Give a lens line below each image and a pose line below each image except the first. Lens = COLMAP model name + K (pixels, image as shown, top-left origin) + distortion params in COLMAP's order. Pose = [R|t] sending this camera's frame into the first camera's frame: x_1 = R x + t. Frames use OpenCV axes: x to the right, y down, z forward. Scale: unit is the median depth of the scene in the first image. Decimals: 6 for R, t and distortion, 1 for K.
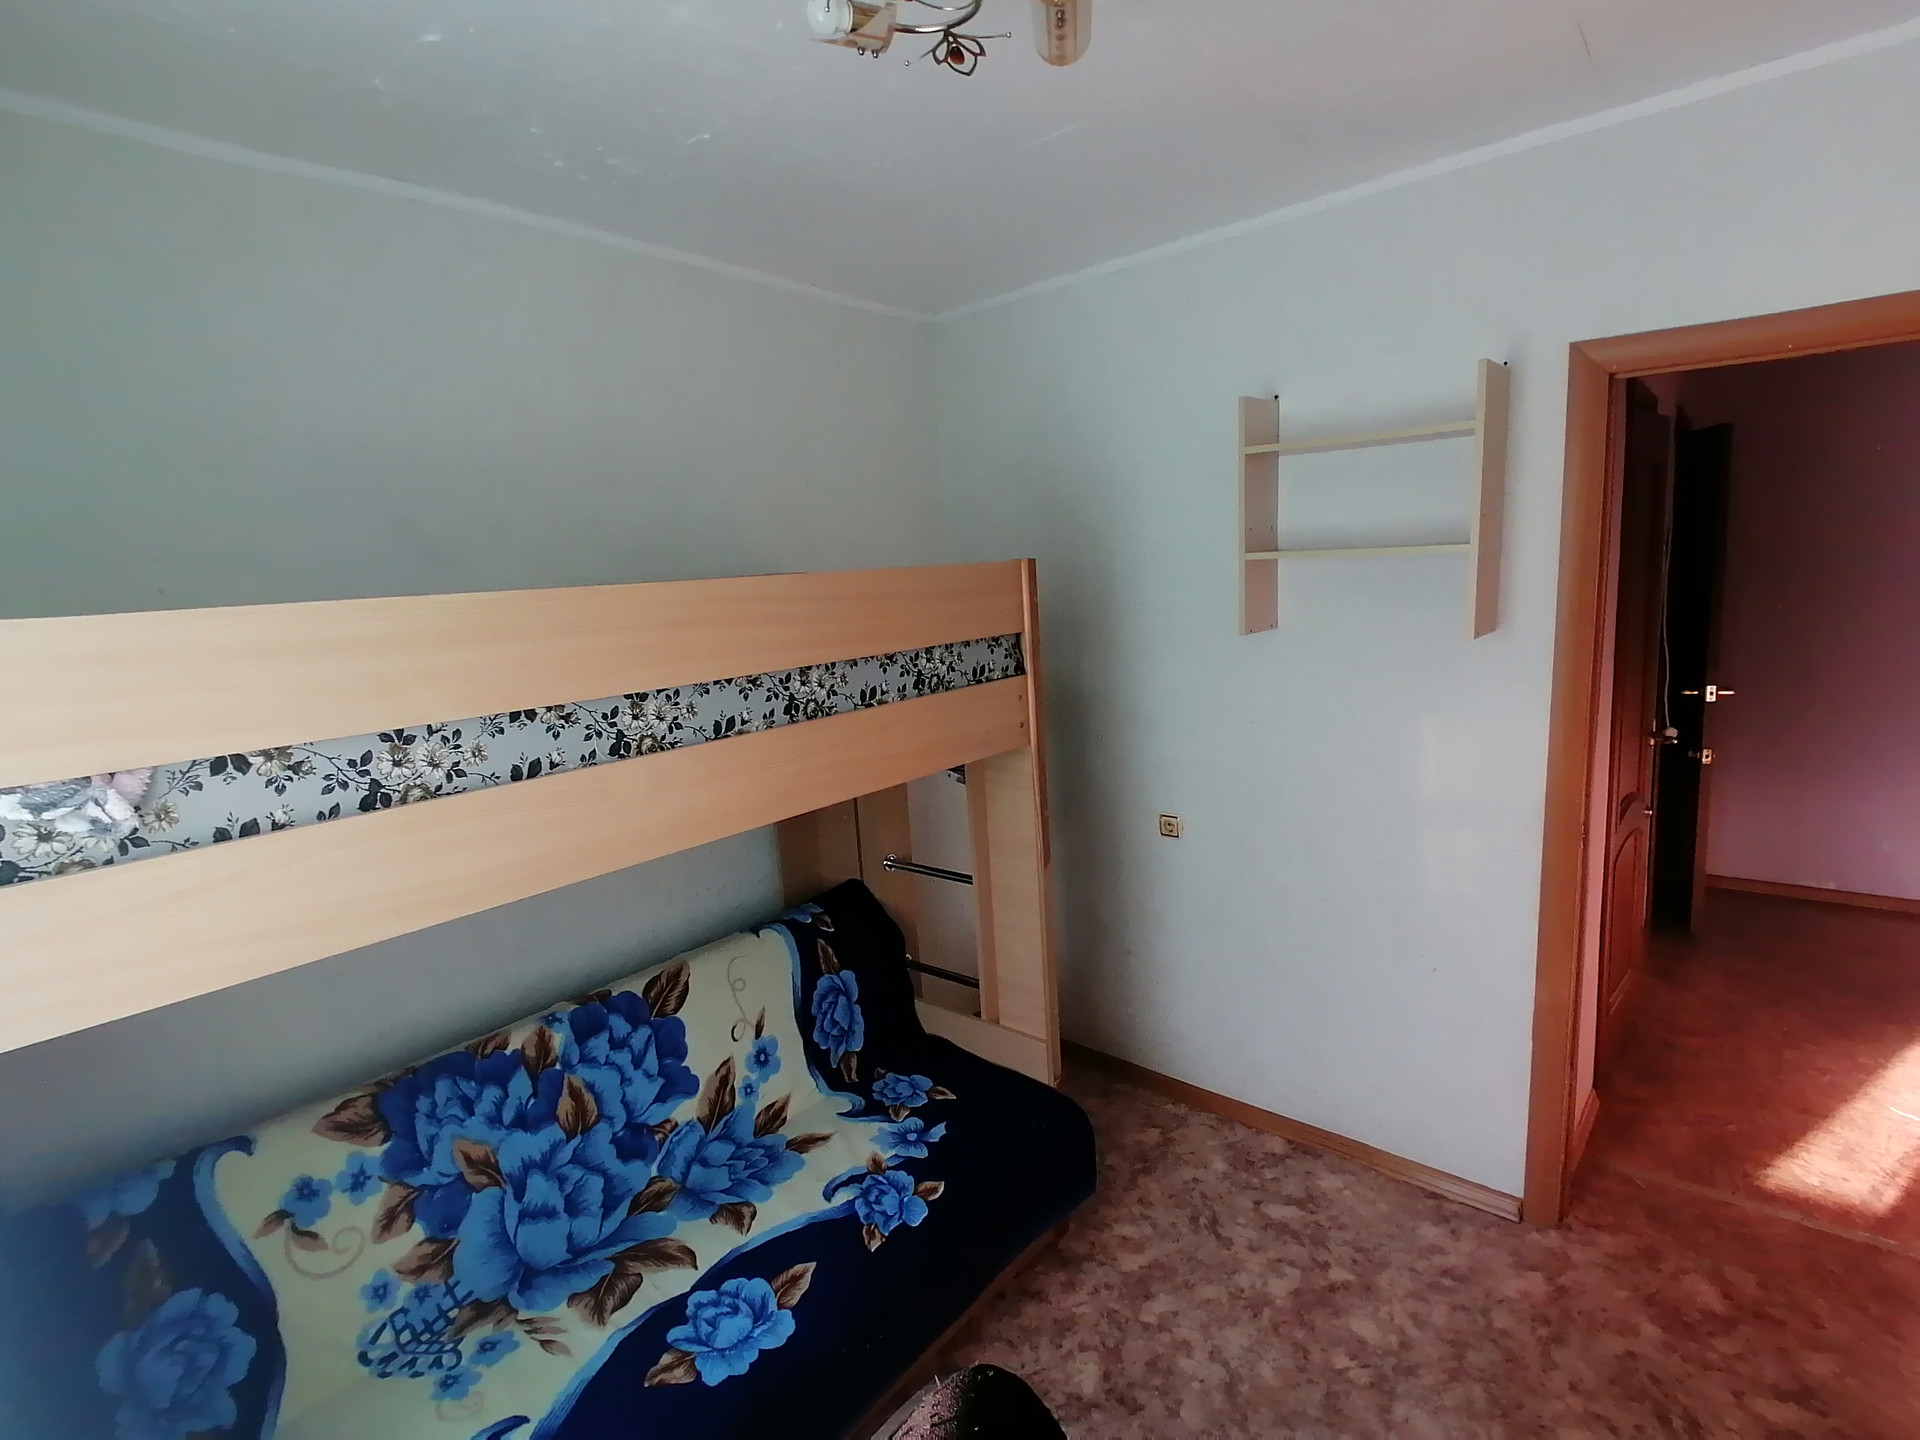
lens RADIAL K [[953.7, 0, 963.1], [0, 953.7, 730.6], [0, 0, 1]] dist [0.041805, -0.034334]
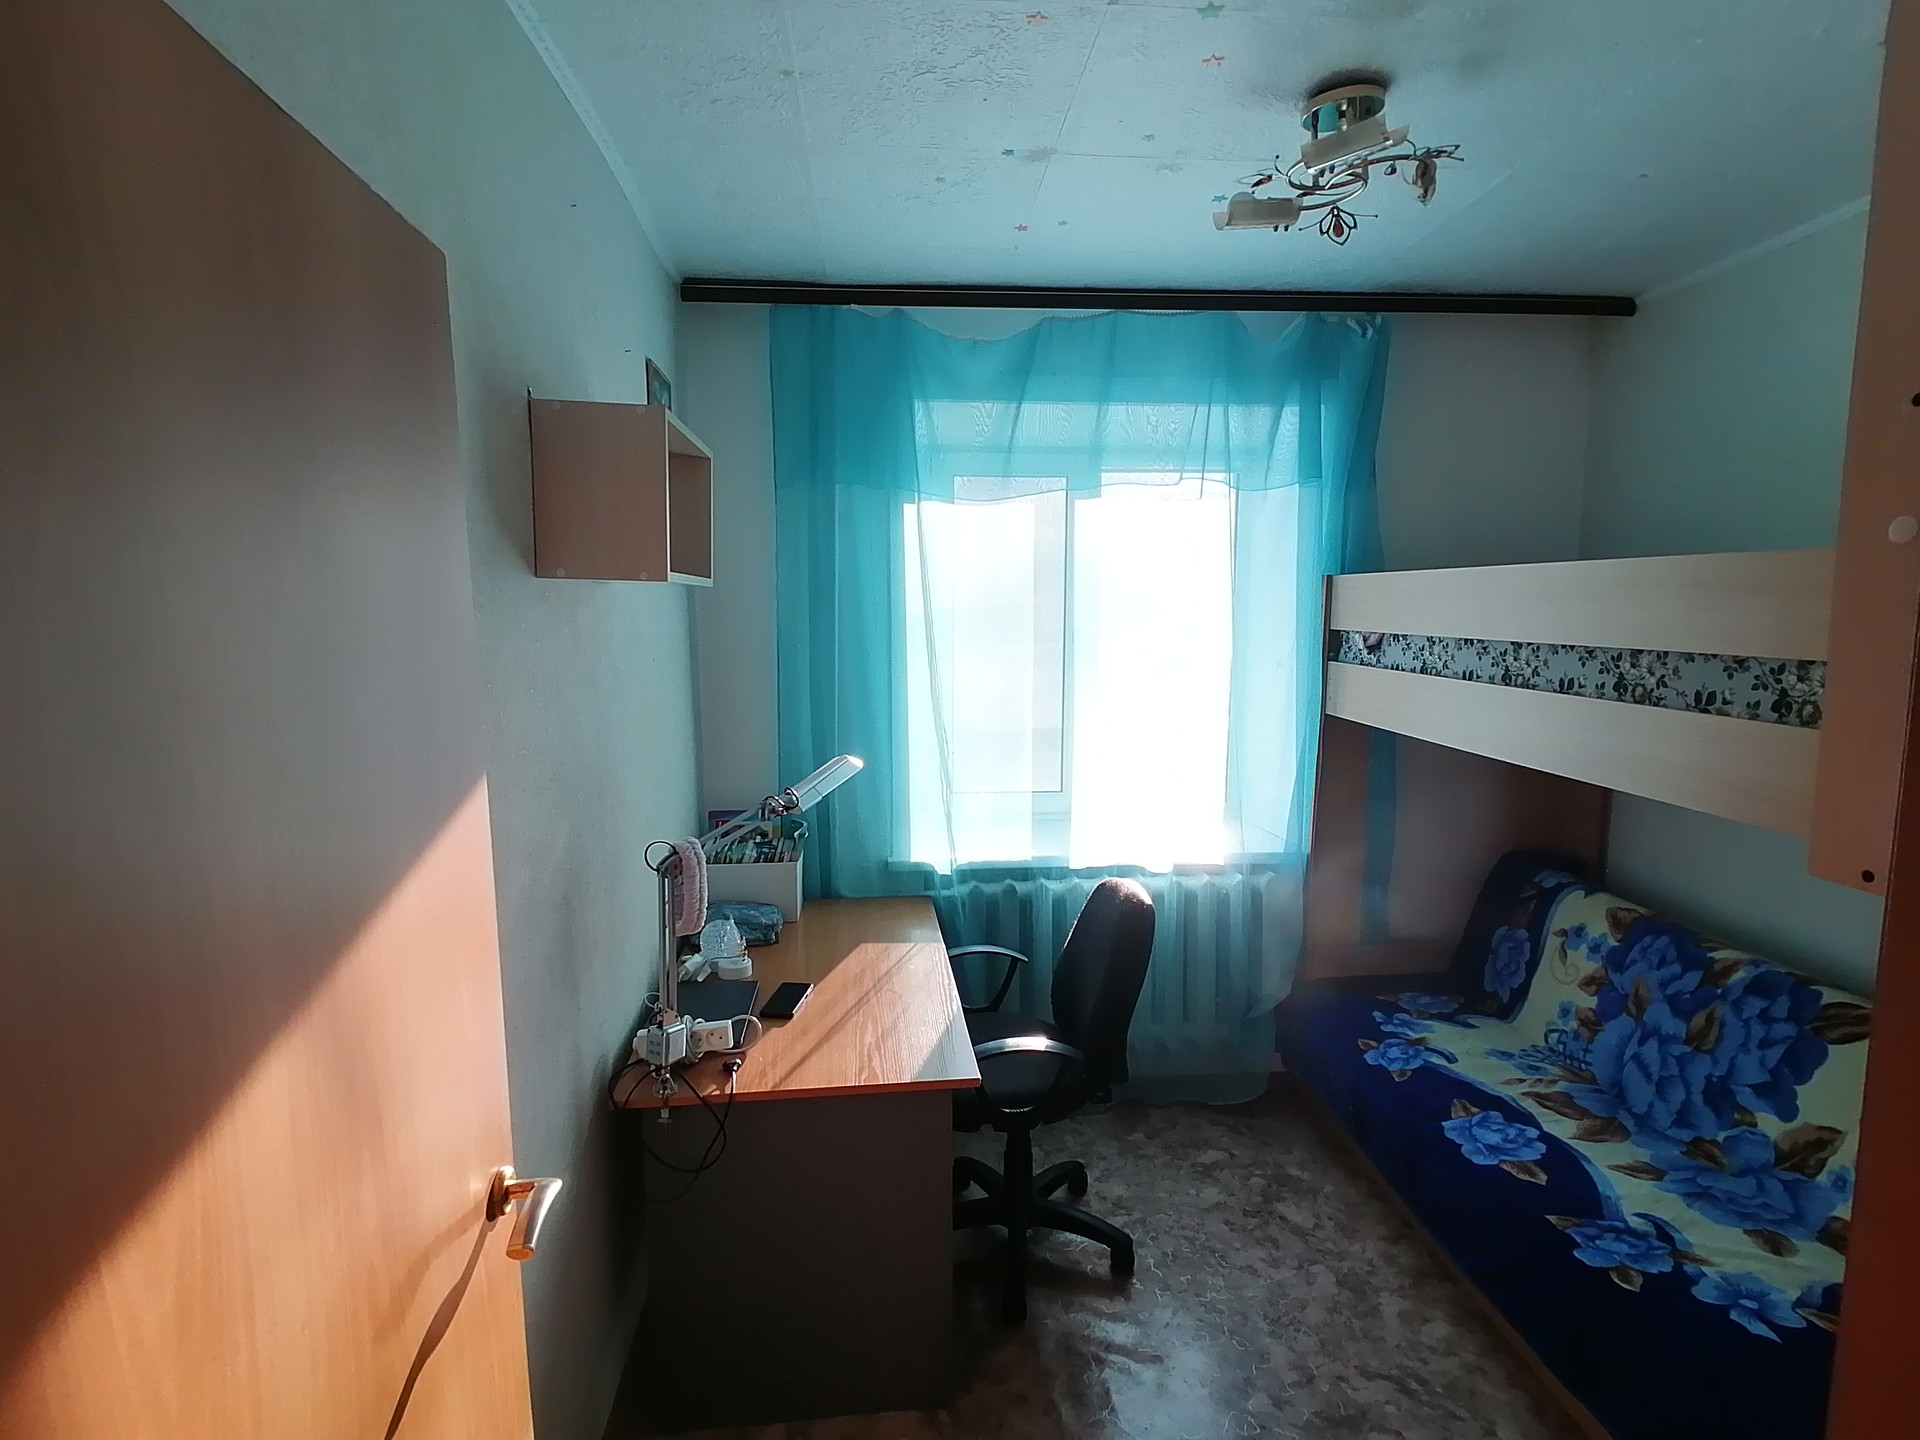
lens RADIAL K [[949.0, 0, 957.5], [0, 949.0, 721.6], [0, 0, 1]] dist [0.043043, -0.046190]
pose [[-0.715456, 0.149308, -0.682518, 0.978471], [-0.074325, 0.955089, 0.286848, -0.215303], [0.694693, 0.255955, -0.672226, 1.112635]]
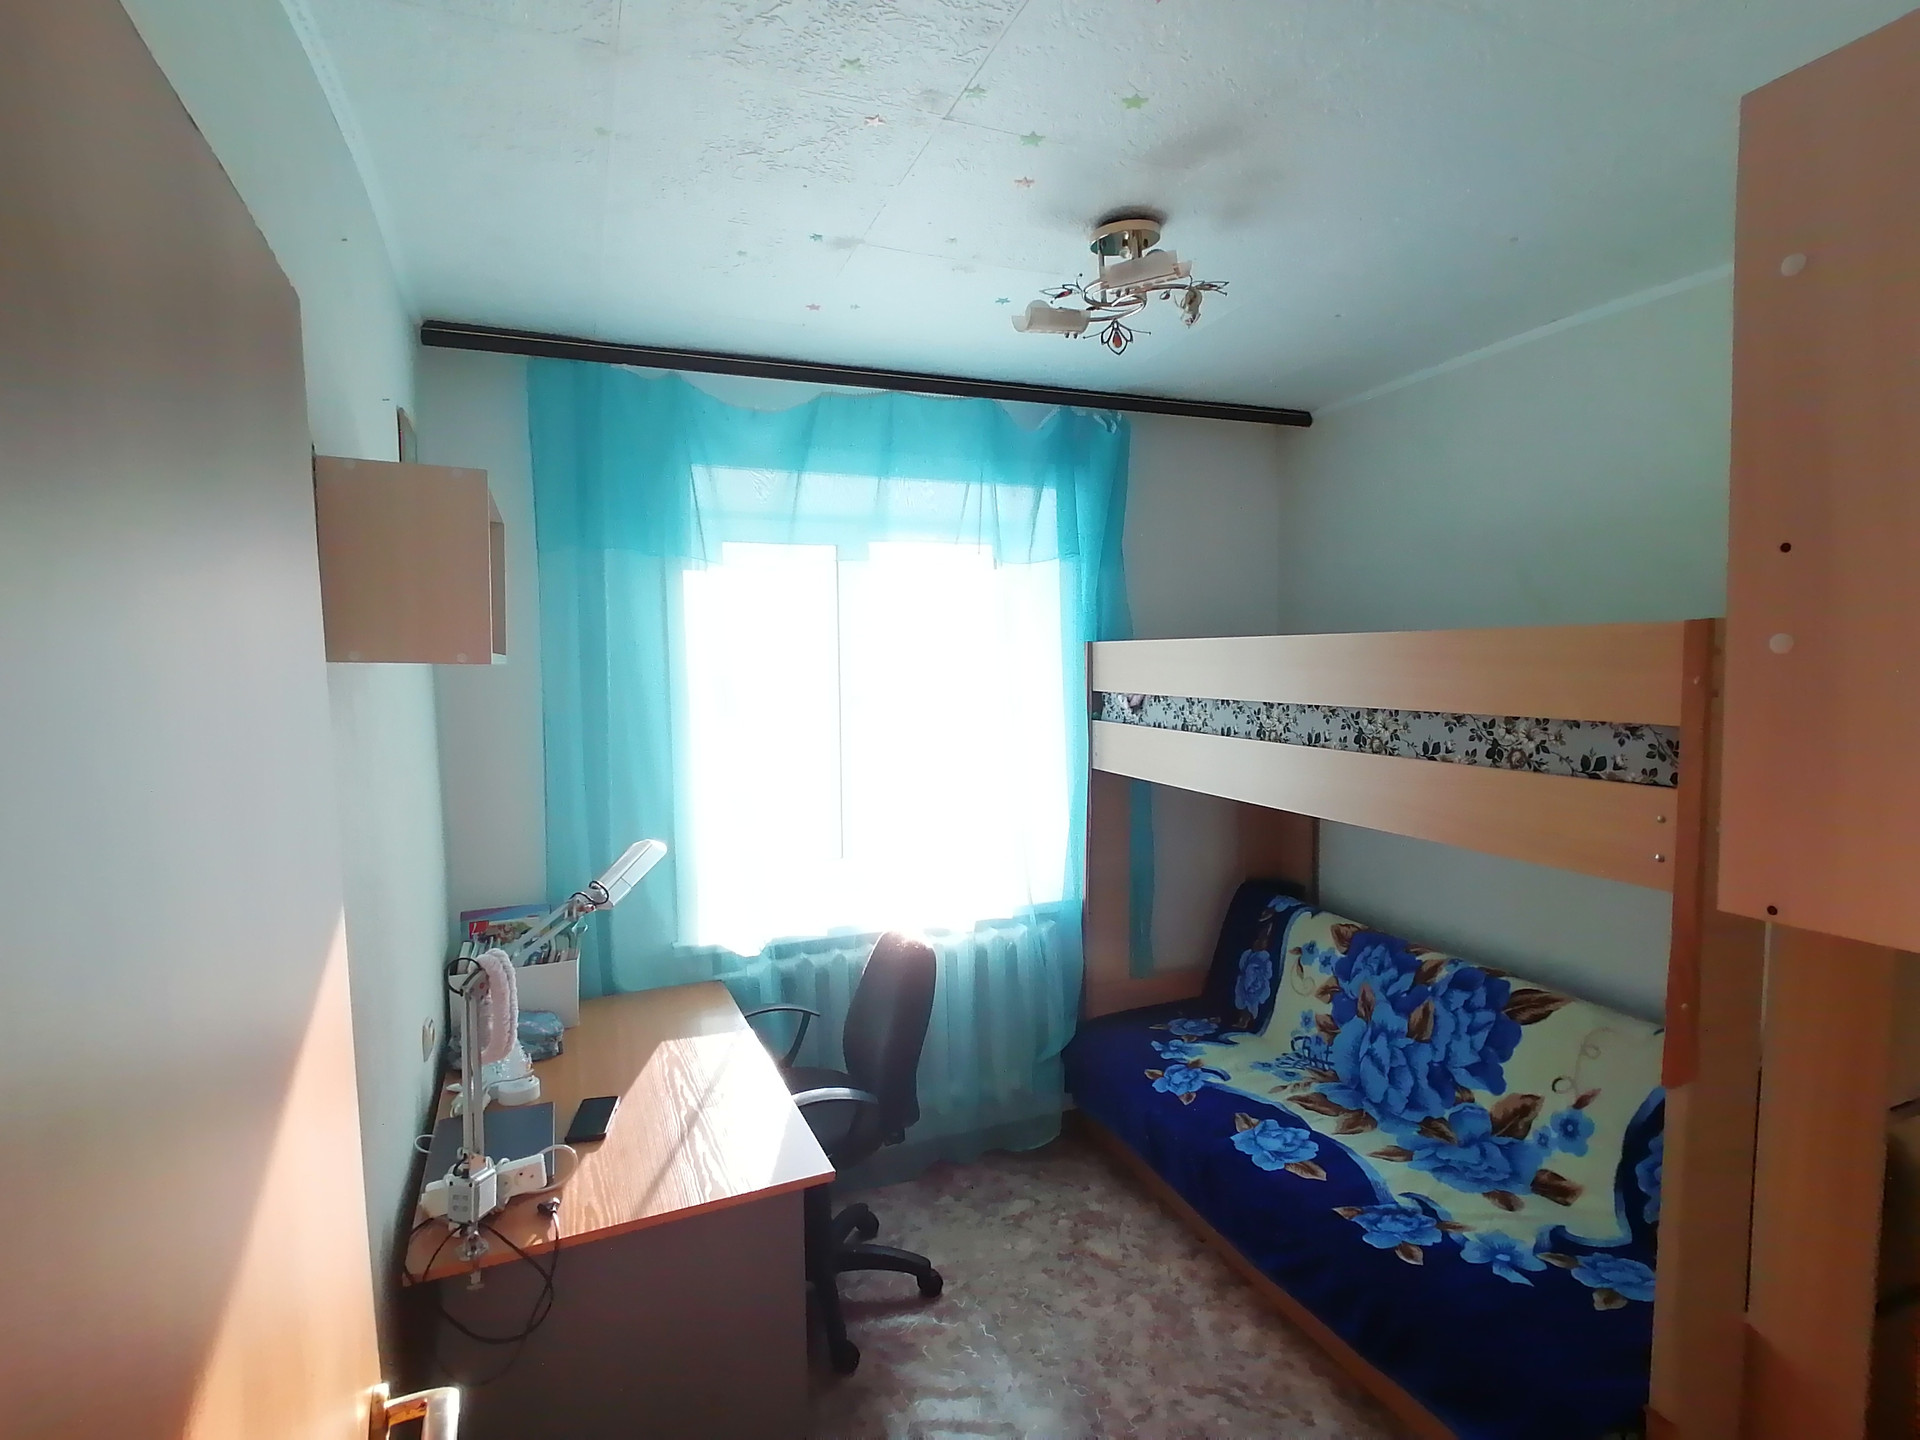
lens RADIAL K [[946.8, 0, 960.0], [0, 946.8, 720.0], [0, 0, 1]] dist [0.019128, -0.018516]
pose [[-0.470458, 0.126697, -0.873280, 1.050092], [-0.110469, 0.973397, 0.200734, -0.219574], [0.875480, 0.190907, -0.443947, 0.998759]]
